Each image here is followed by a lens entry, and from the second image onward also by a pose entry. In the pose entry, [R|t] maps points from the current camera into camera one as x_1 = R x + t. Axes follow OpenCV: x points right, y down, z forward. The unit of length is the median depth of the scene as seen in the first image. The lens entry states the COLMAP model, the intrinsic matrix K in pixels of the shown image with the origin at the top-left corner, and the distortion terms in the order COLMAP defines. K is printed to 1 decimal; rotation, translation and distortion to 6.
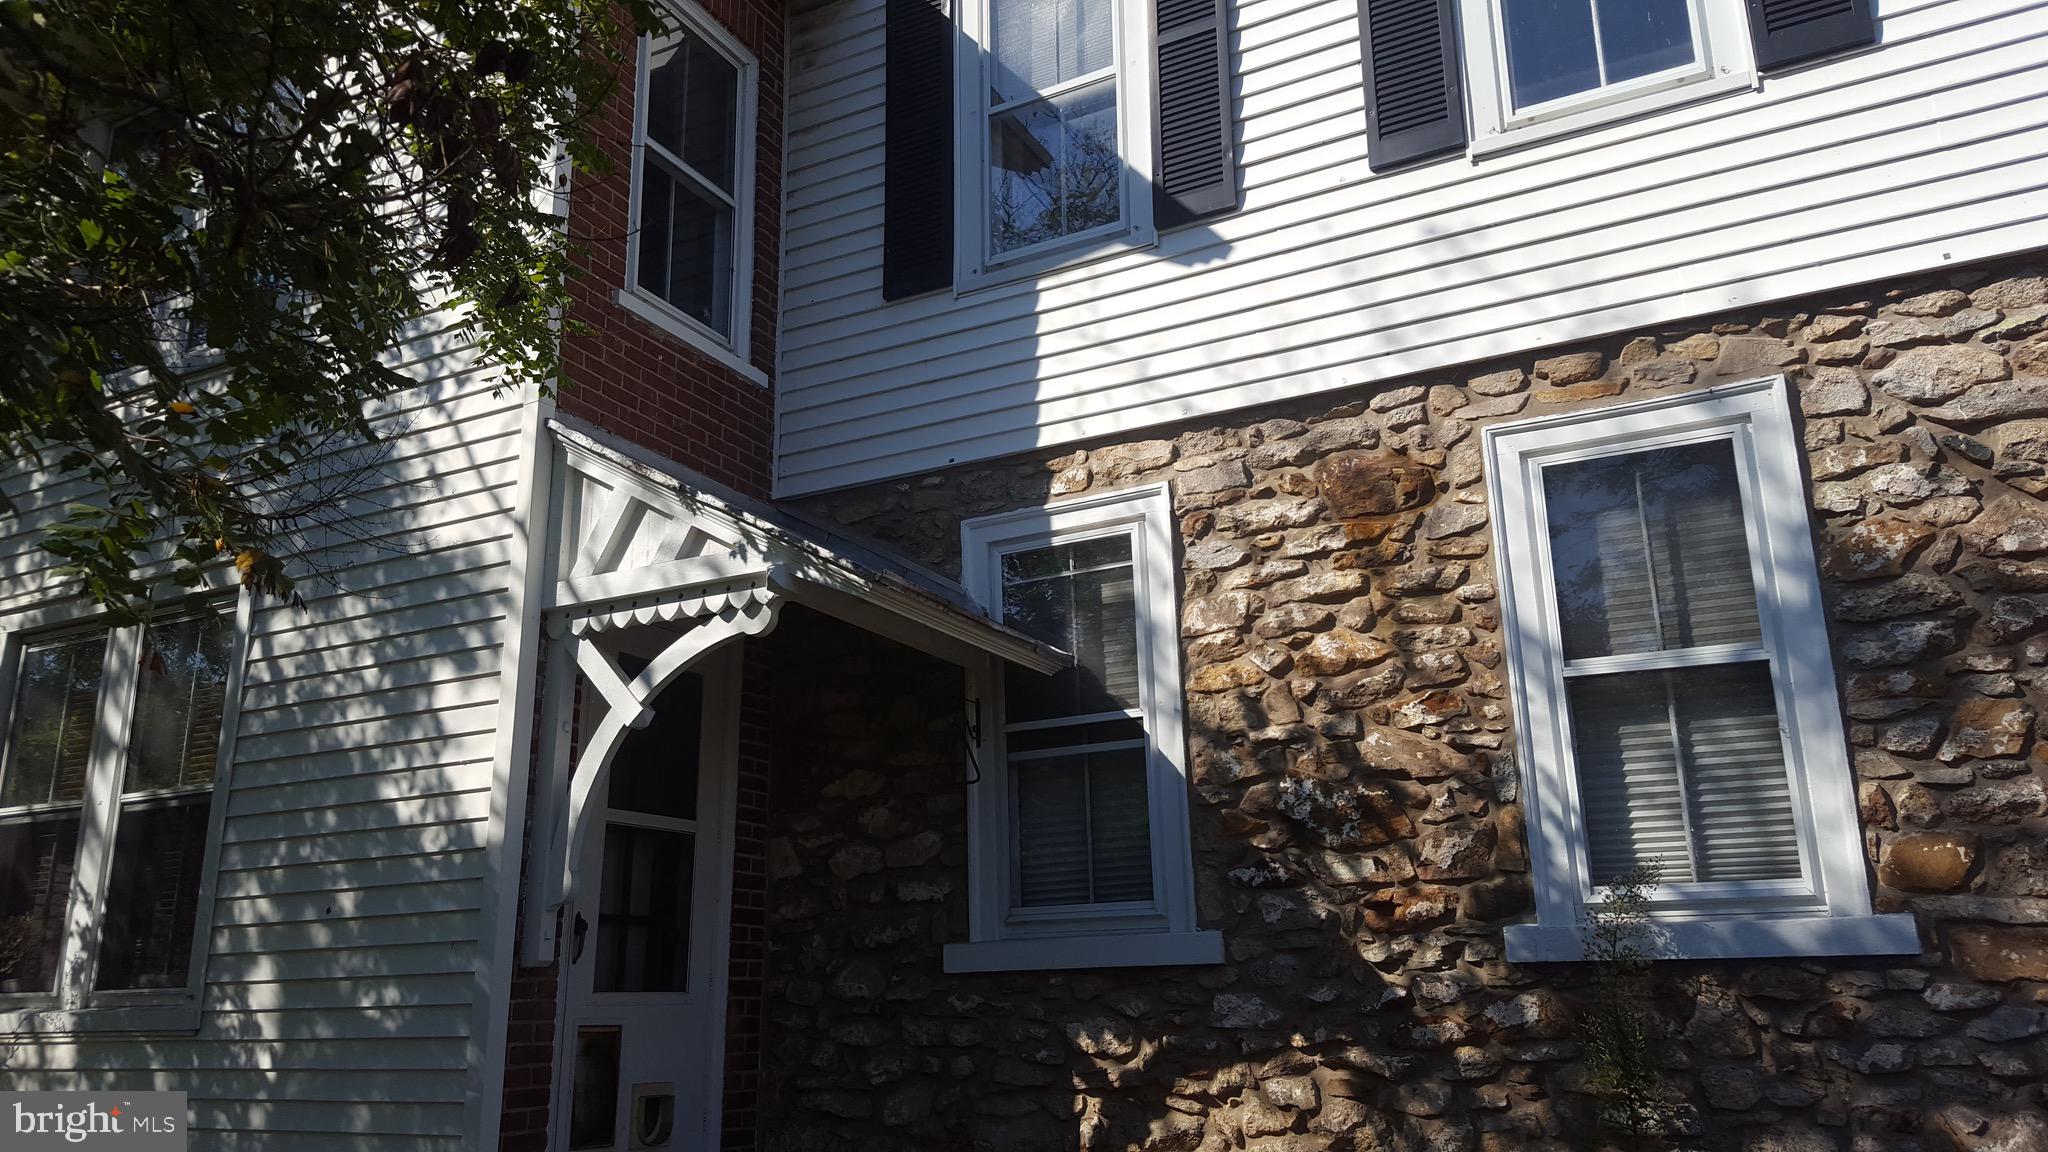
lens RADIAL K [[1525.9, 0, 1016.6], [0, 1525.9, 573.4], [0, 0, 1]] dist [0.159191, -0.265647]
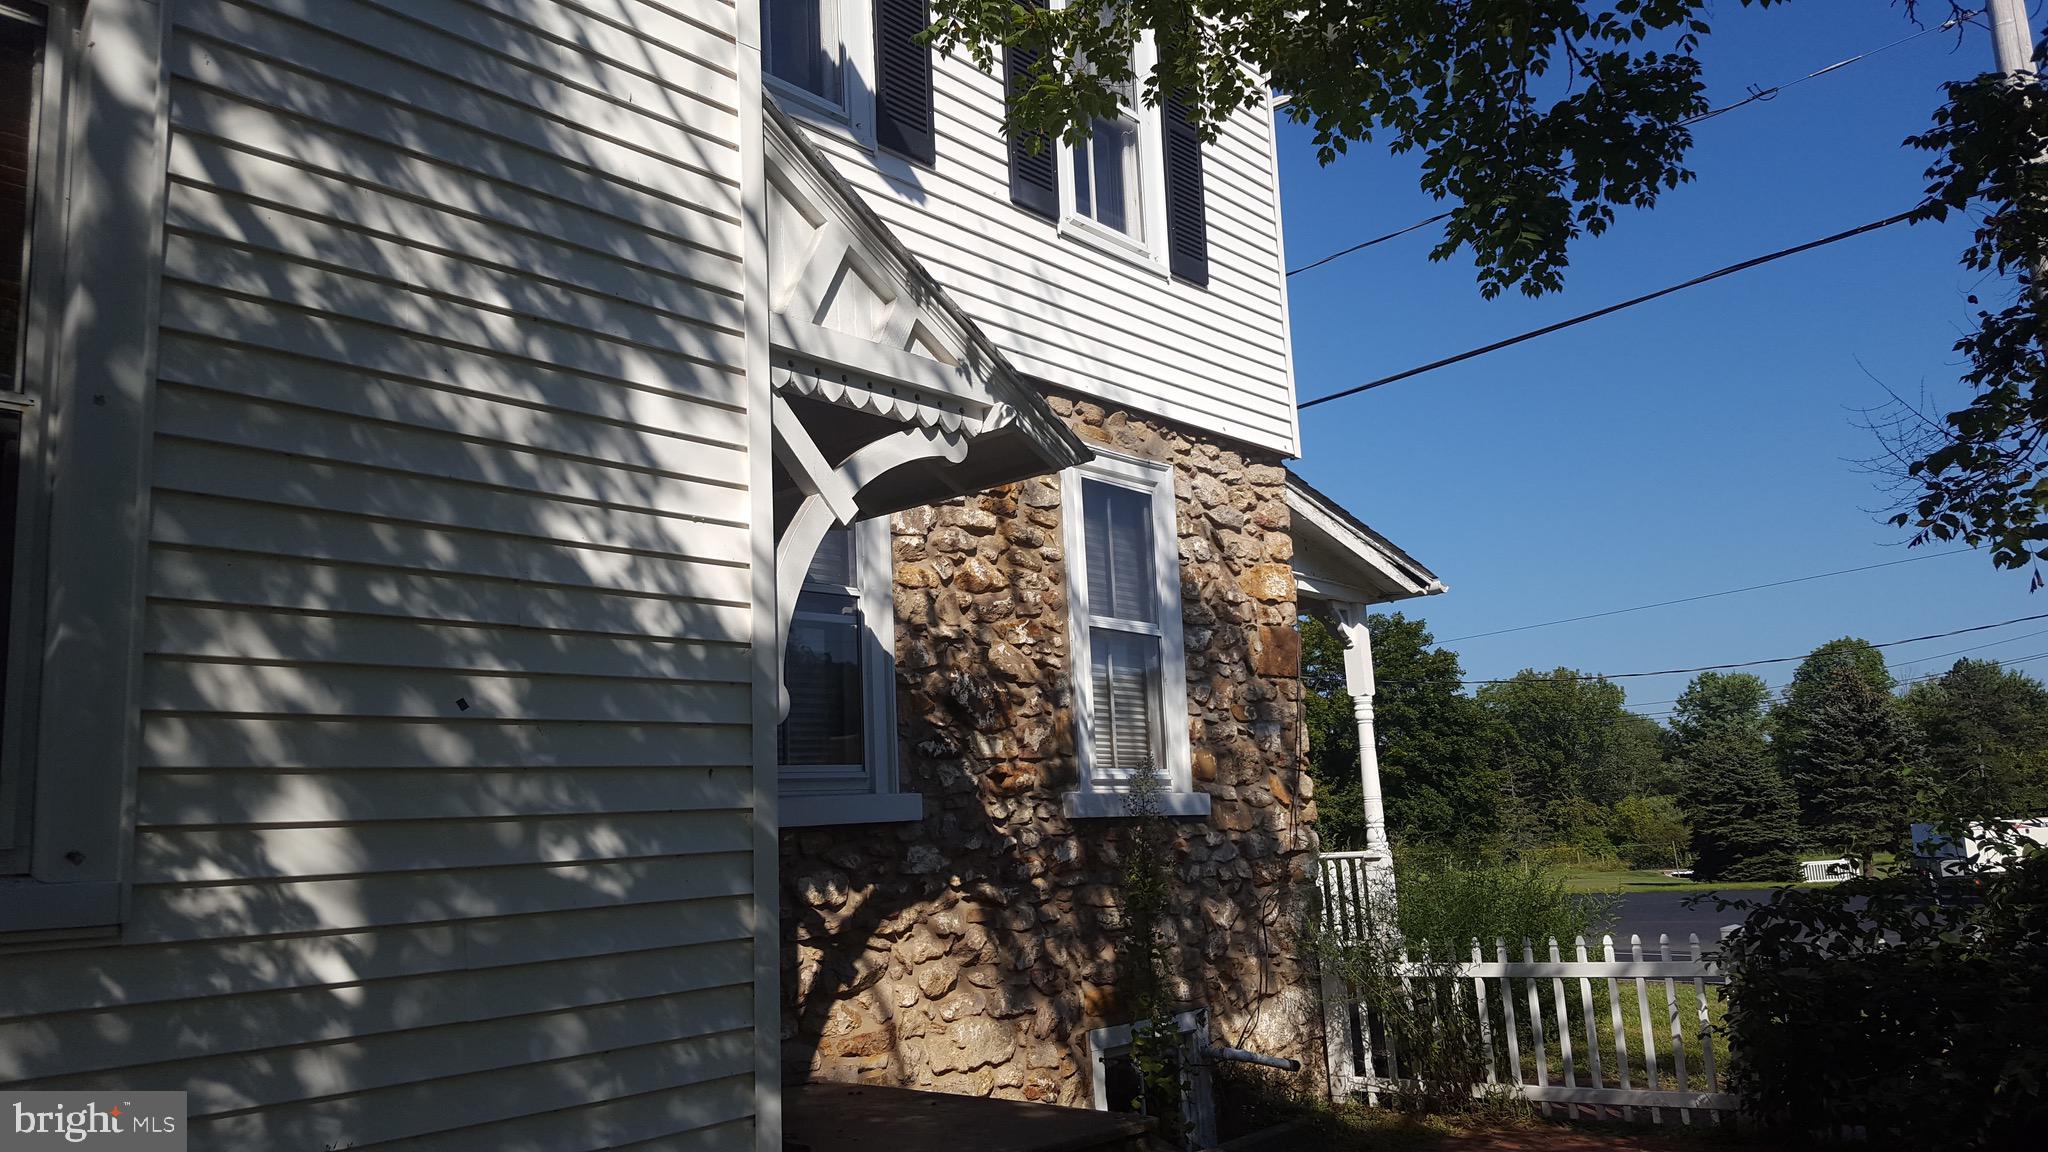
lens RADIAL K [[1498.4, 0, 1017.9], [0, 1498.4, 588.9], [0, 0, 1]] dist [0.188907, -0.352074]
pose [[0.226118, 0.162870, 0.960387, -0.939032], [-0.221122, 0.968767, -0.112230, 0.189889], [-0.948671, -0.186986, 0.255070, 0.656179]]
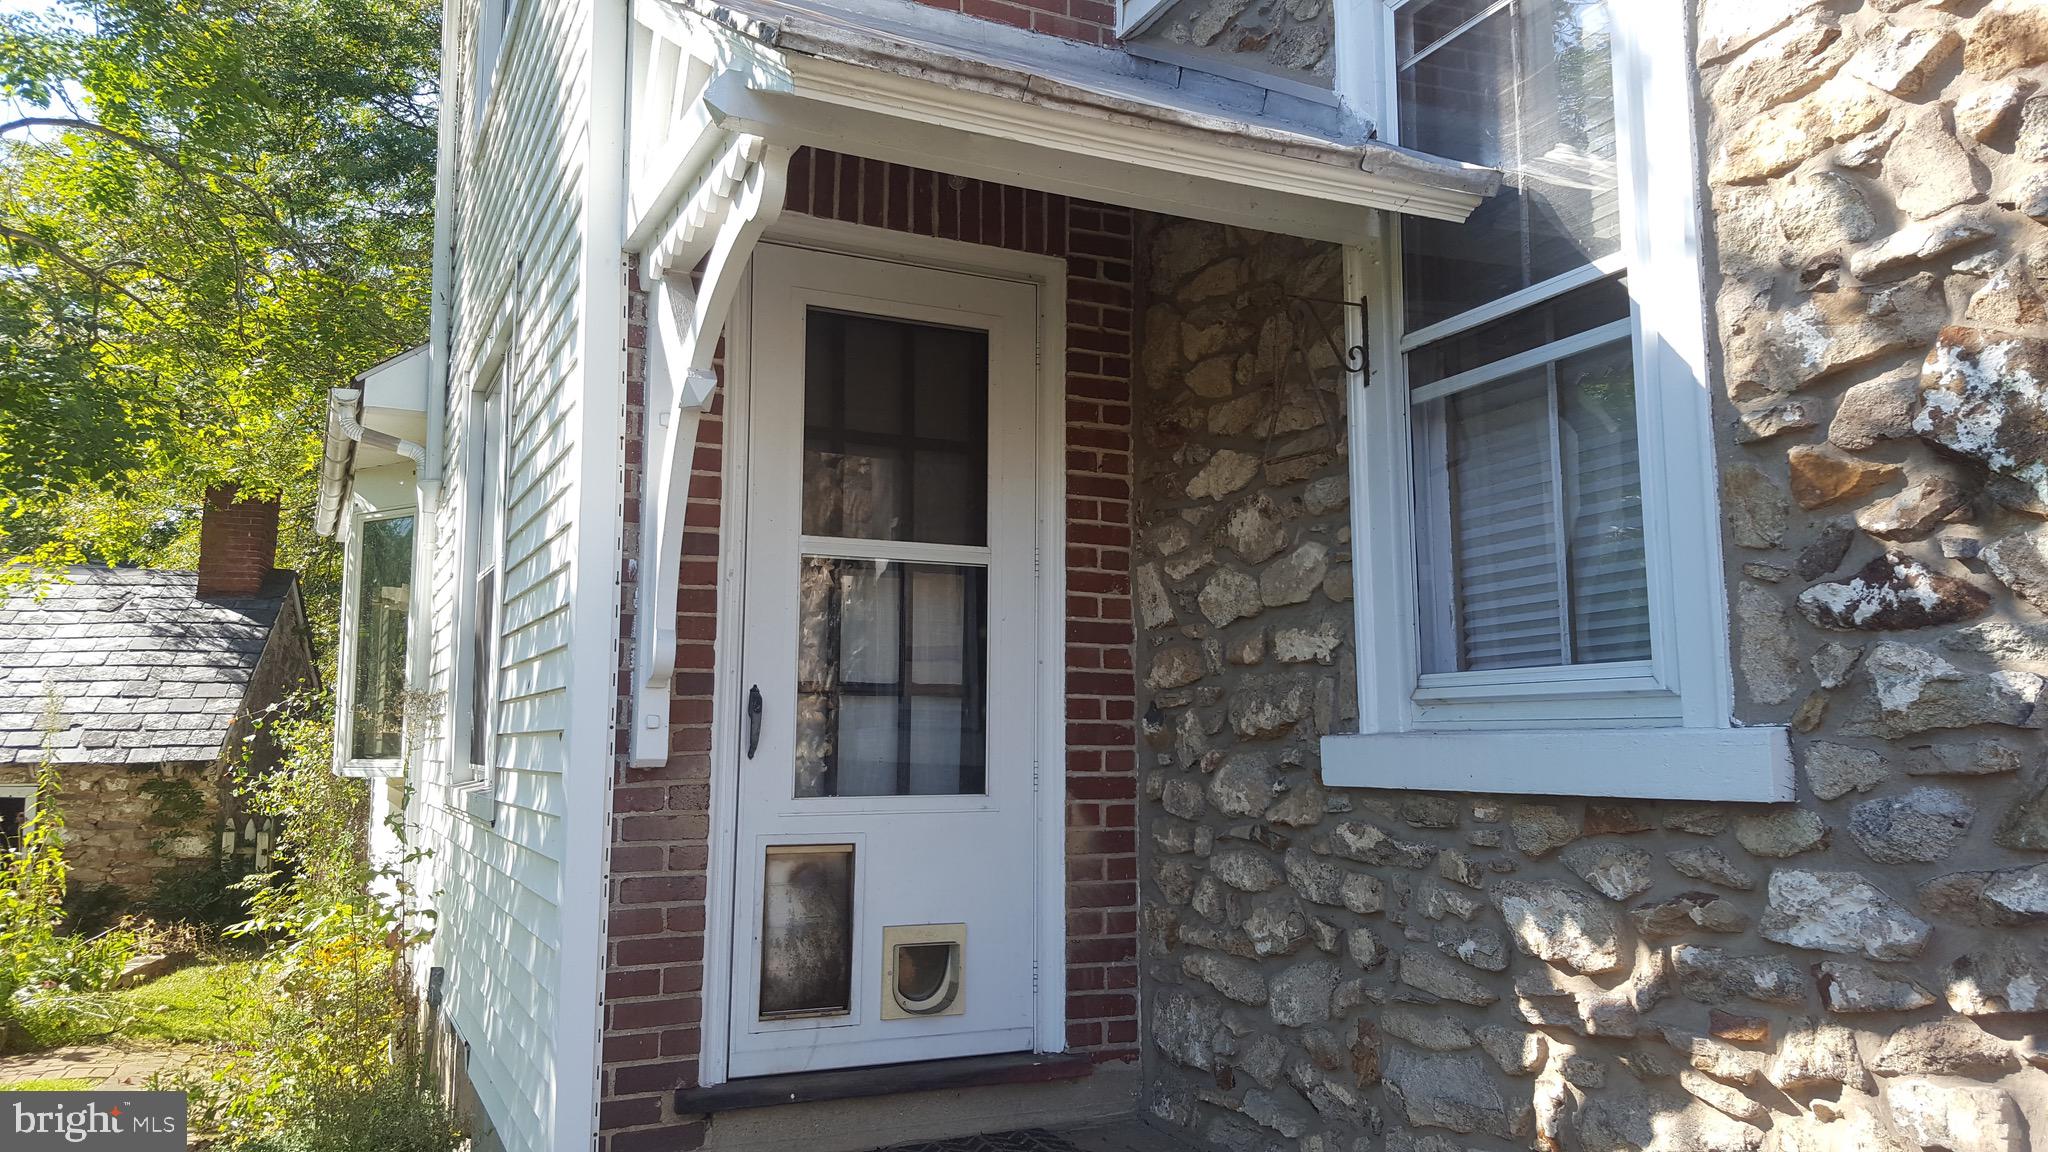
lens RADIAL K [[1525.9, 0, 1016.6], [0, 1525.9, 573.4], [0, 0, 1]] dist [0.159191, -0.265647]
pose [[0.795018, -0.050362, -0.604492, 0.223062], [0.152954, 0.980990, 0.119434, 0.104256], [0.586985, -0.187411, 0.787607, 0.534088]]
